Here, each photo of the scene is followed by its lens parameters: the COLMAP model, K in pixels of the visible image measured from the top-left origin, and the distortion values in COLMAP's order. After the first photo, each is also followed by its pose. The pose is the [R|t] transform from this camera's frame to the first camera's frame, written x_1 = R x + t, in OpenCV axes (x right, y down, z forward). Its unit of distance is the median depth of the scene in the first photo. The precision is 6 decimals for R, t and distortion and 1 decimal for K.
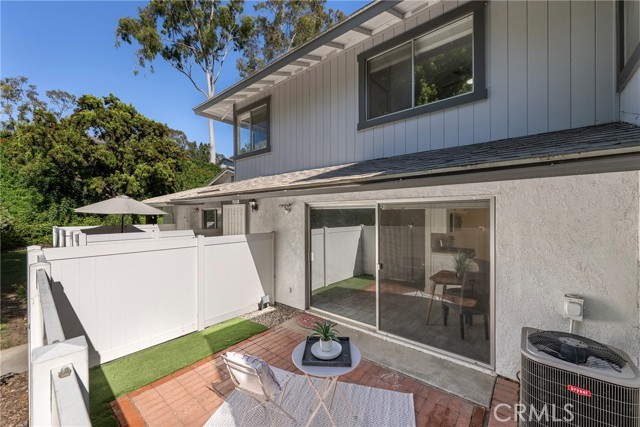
lens RADIAL K [[262.5, 0, 320.3], [0, 262.5, 213.9], [0, 0, 1]] dist [0.000129, -0.000154]
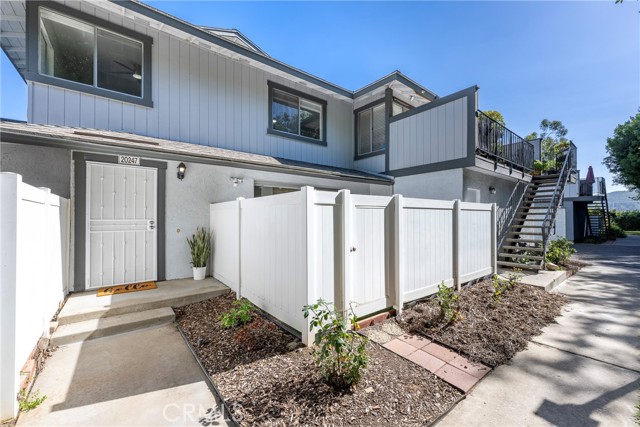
lens RADIAL K [[262.5, 0, 318.9], [0, 262.5, 214.3], [0, 0, 1]] dist [0.000129, -0.000154]
pose [[0.188876, 0.015821, 0.981874, -1.373095], [0.001129, 0.999866, -0.016328, 0.160360], [-0.982000, 0.004192, 0.188832, 0.544218]]
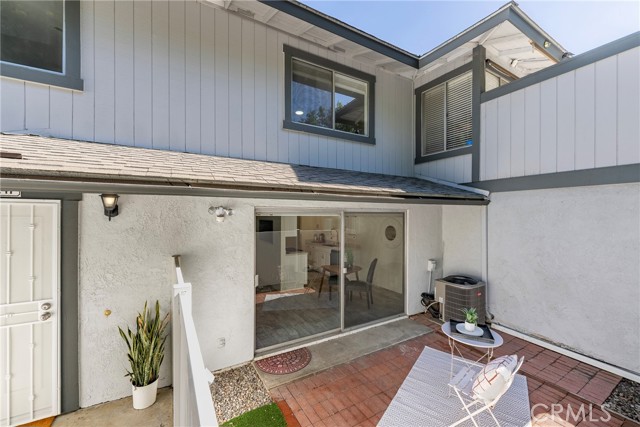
lens RADIAL K [[262.5, 0, 319.6], [0, 262.5, 215.0], [0, 0, 1]] dist [0.000129, -0.000154]
pose [[0.321656, 0.004004, 0.946848, -0.776365], [-0.002306, 0.999991, -0.003446, -0.021897], [-0.946854, -0.001075, 0.321662, 0.693917]]
